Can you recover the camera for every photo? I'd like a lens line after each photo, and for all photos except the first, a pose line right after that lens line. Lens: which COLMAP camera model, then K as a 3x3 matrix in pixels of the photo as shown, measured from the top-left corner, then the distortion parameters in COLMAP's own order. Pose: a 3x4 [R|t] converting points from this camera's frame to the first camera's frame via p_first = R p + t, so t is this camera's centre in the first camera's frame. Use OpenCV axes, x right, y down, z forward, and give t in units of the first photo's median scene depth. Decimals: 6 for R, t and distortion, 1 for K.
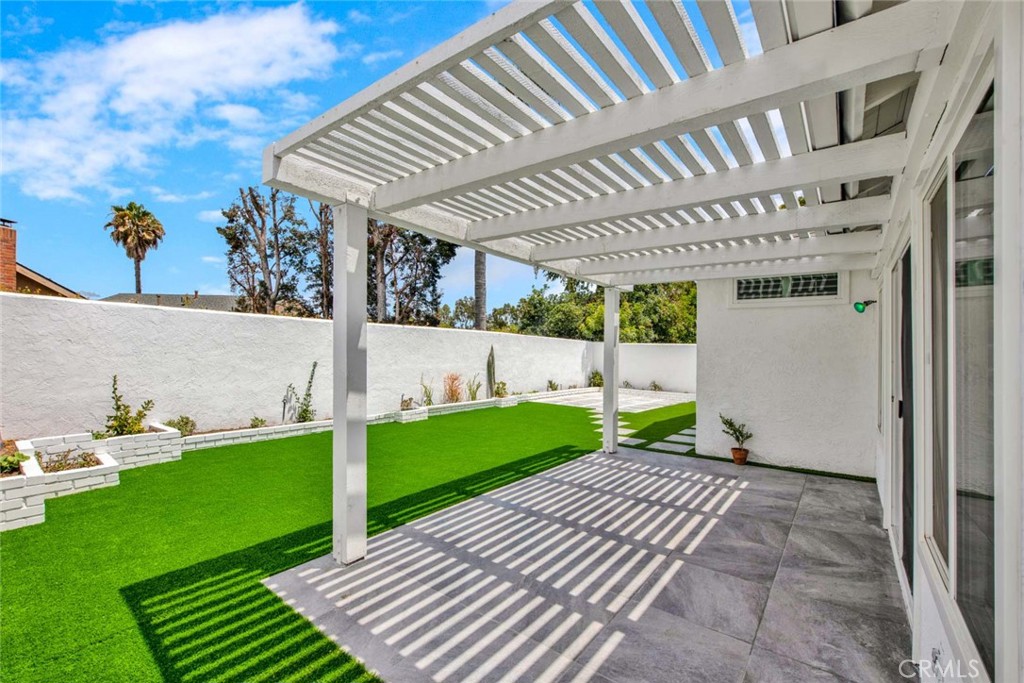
lens RADIAL K [[446.6, 0, 507.2], [0, 446.6, 349.1], [0, 0, 1]] dist [-0.021406, -0.000878]
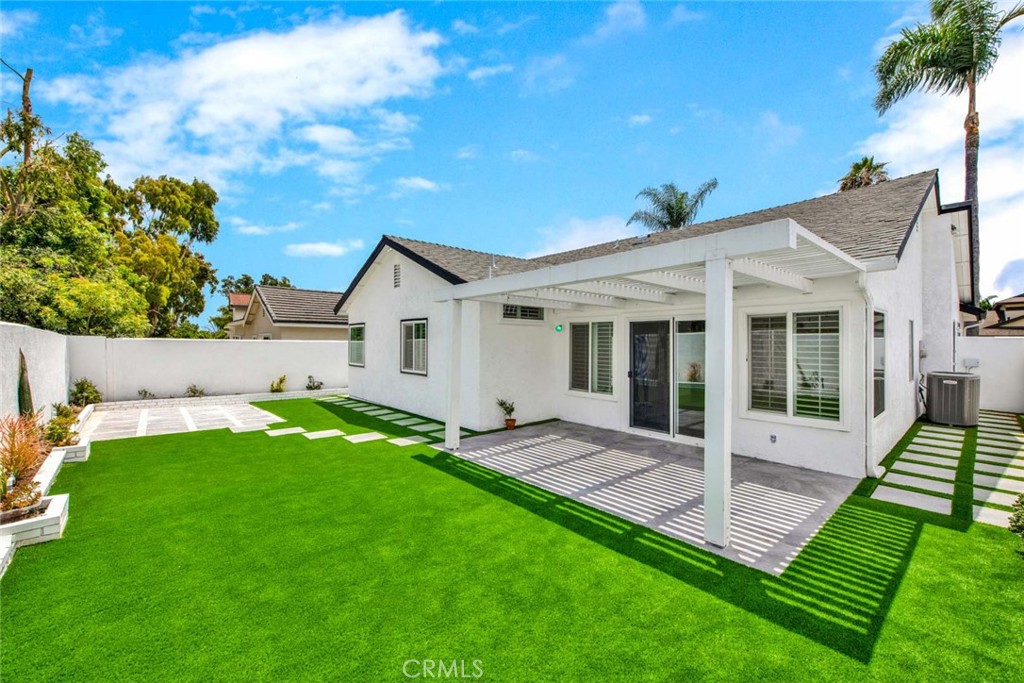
lens RADIAL K [[421.3, 0, 538.6], [0, 421.3, 340.2], [0, 0, 1]] dist [-0.012564, -0.000349]
pose [[0.130227, -0.002695, 0.991481, -1.069403], [-0.008145, 0.999960, 0.003788, -0.056373], [-0.991451, -0.008569, 0.130200, 0.920081]]
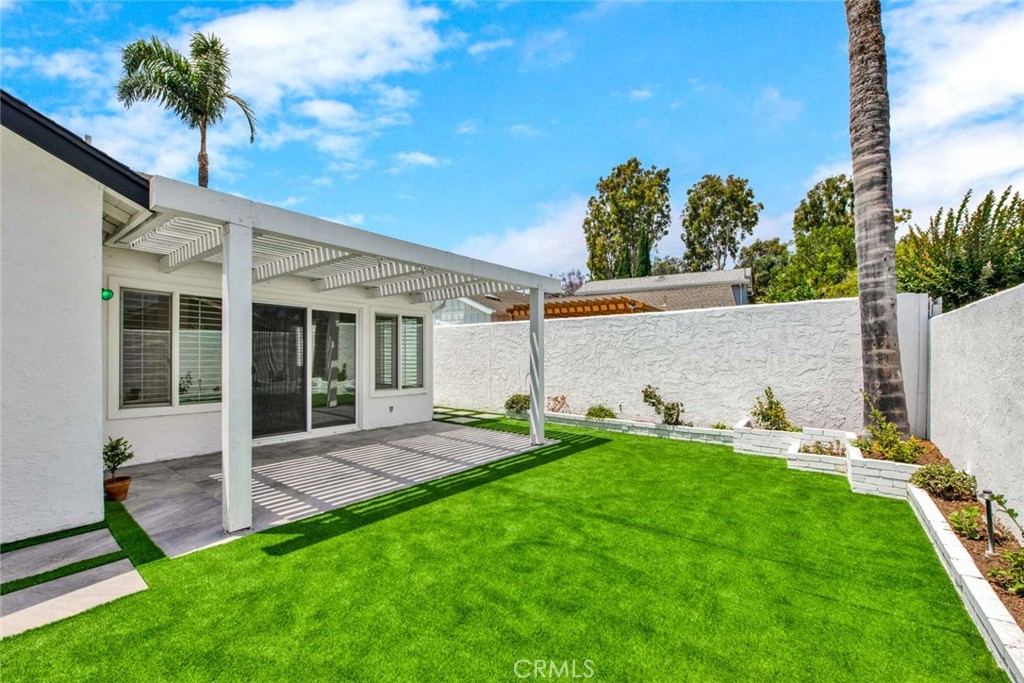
lens RADIAL K [[421.3, 0, 512.9], [0, 421.3, 346.7], [0, 0, 1]] dist [-0.012564, -0.000349]
pose [[-0.999903, -0.012021, -0.007027, -0.147763], [-0.011935, 0.999856, -0.012024, 0.008676], [0.007170, -0.011939, -0.999903, 2.136380]]
